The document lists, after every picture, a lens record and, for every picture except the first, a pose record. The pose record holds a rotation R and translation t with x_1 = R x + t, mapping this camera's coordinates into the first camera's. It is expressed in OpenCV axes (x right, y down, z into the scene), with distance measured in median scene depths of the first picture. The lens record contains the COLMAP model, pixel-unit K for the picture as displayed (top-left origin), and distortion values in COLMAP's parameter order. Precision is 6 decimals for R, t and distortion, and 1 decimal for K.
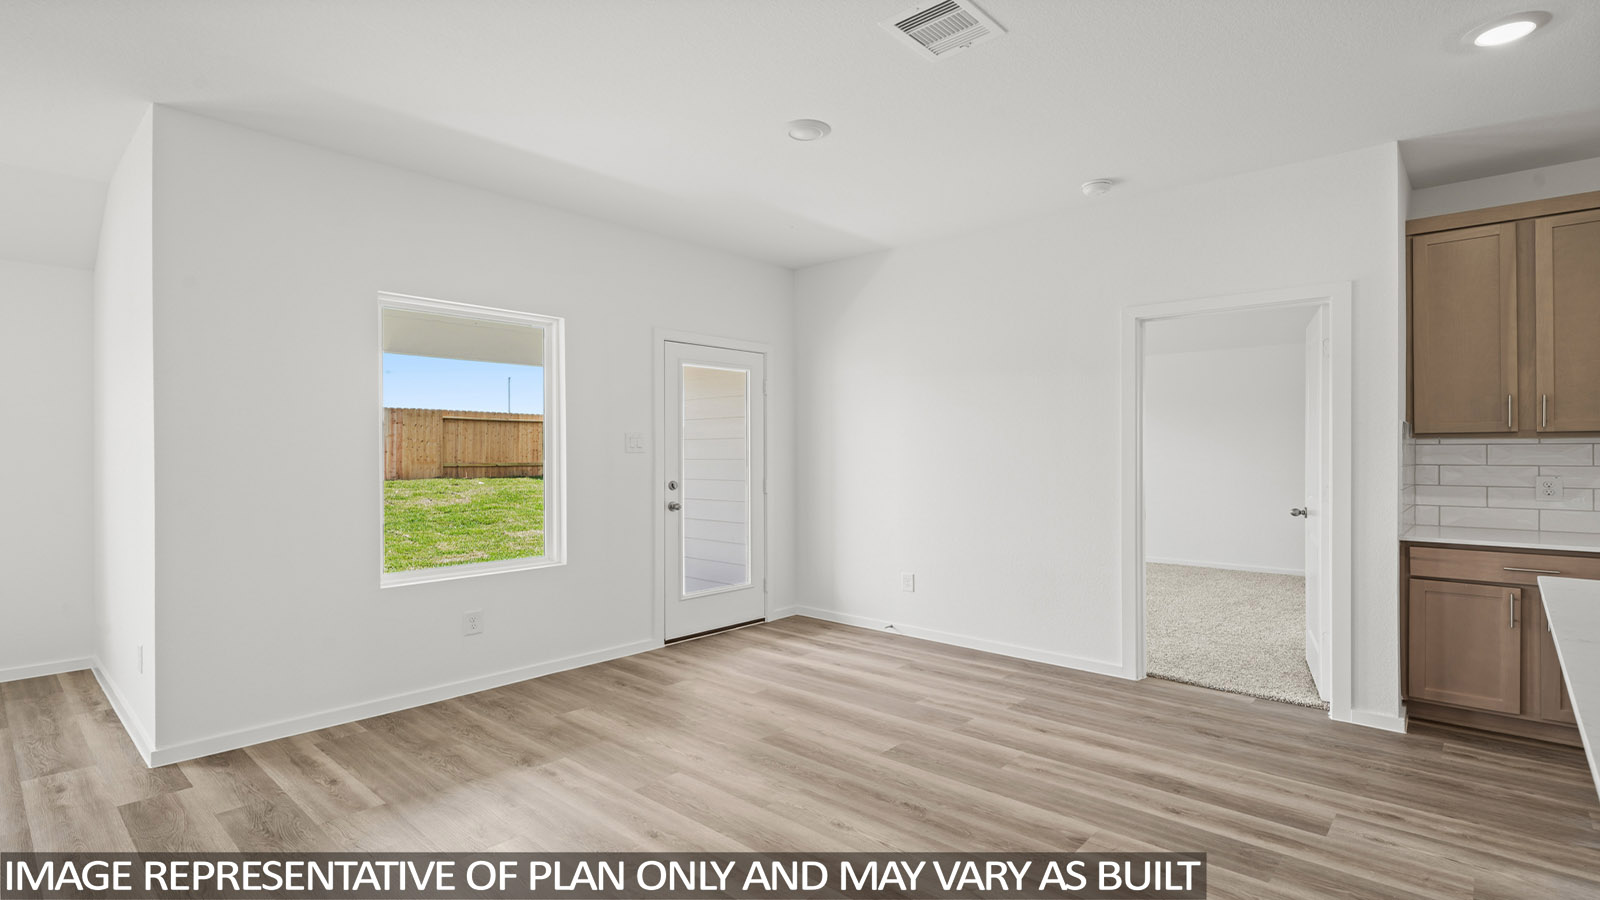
lens RADIAL K [[763.2, 0, 794.0], [0, 763.2, 451.5], [0, 0, 1]] dist [-0.002941, 0.000069]
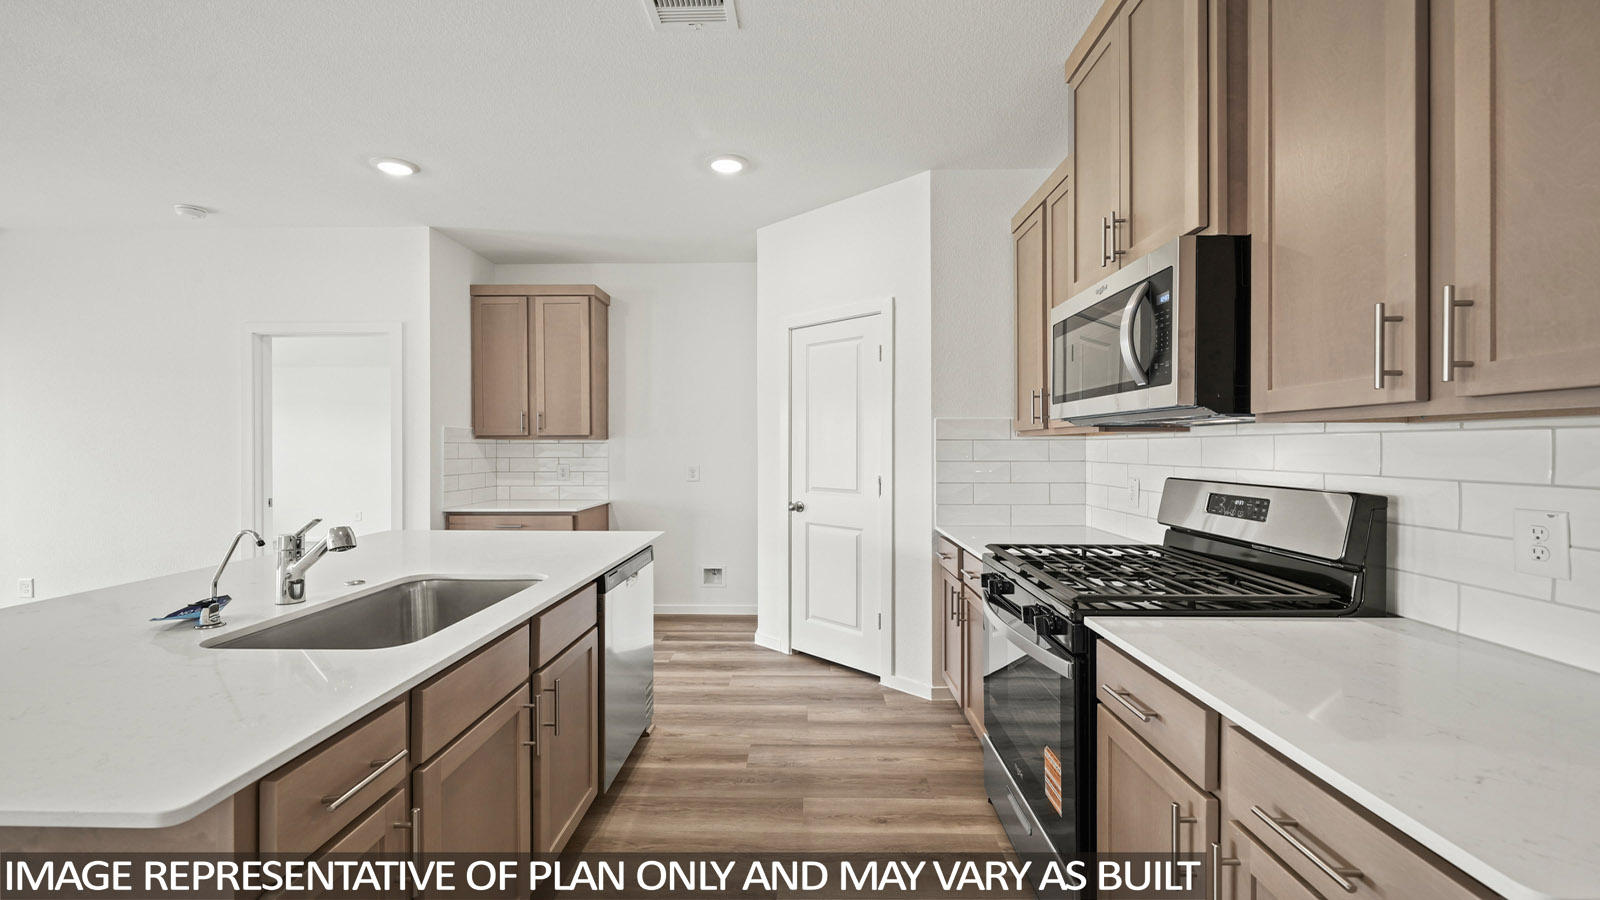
lens RADIAL K [[693.9, 0, 793.2], [0, 693.9, 449.7], [0, 0, 1]] dist [0.002867, 0.000380]
pose [[0.754465, -0.003393, 0.656332, 0.478511], [-0.000003, 0.999987, 0.005173, -0.004906], [-0.656341, -0.003905, 0.754454, -0.421986]]
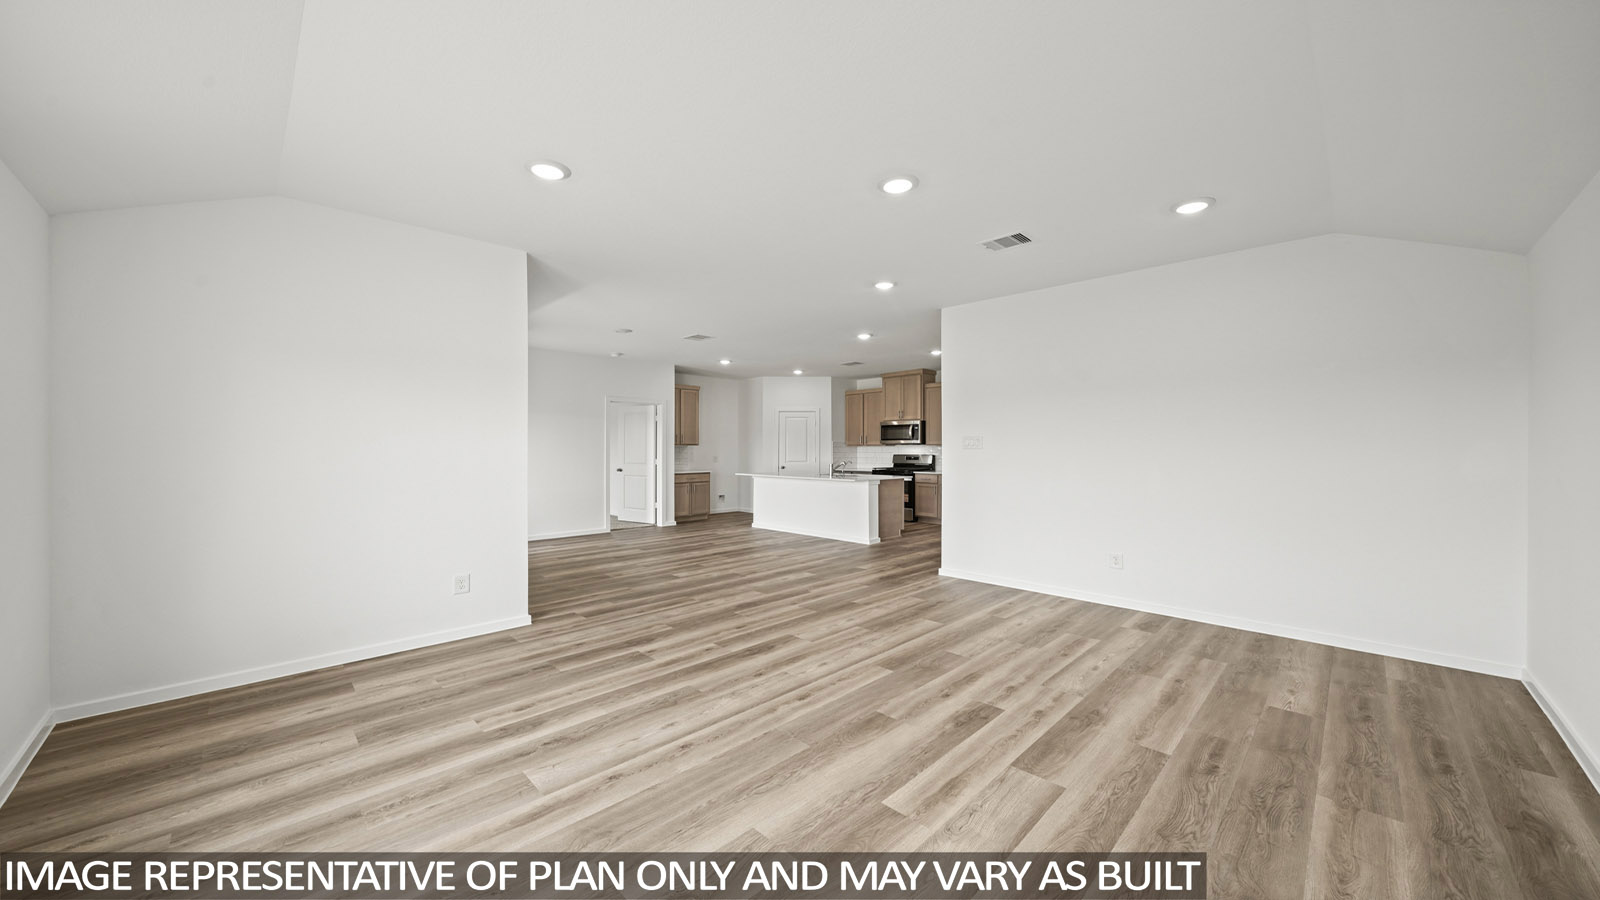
lens RADIAL K [[570.7, 0, 799.9], [0, 570.7, 449.9], [0, 0, 1]] dist [0.000092, 0.000004]
pose [[0.040565, 0.000385, 0.999177, -2.027236], [-0.000397, 1.000000, -0.000369, 0.004015], [-0.999177, -0.000381, 0.040565, 0.291452]]
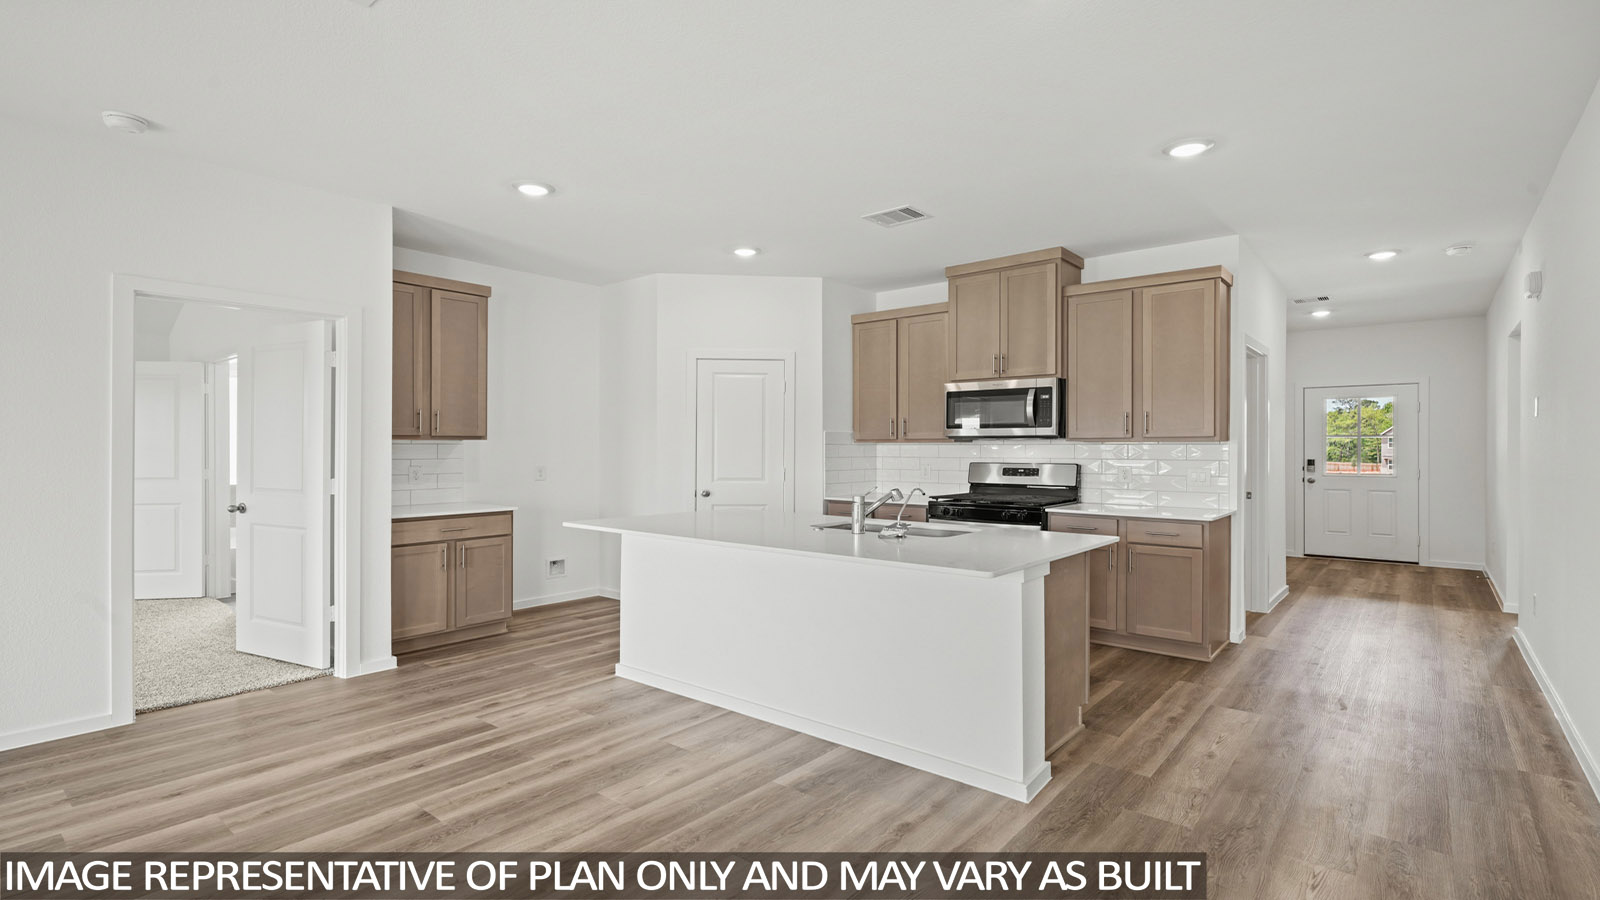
lens RADIAL K [[763.2, 0, 801.2], [0, 763.2, 449.6], [0, 0, 1]] dist [-0.002941, 0.000069]
pose [[-0.061420, -0.000379, 0.998112, -0.547354], [-0.002348, 0.999997, 0.000235, -0.001547], [-0.998109, -0.002330, -0.061421, 0.408589]]
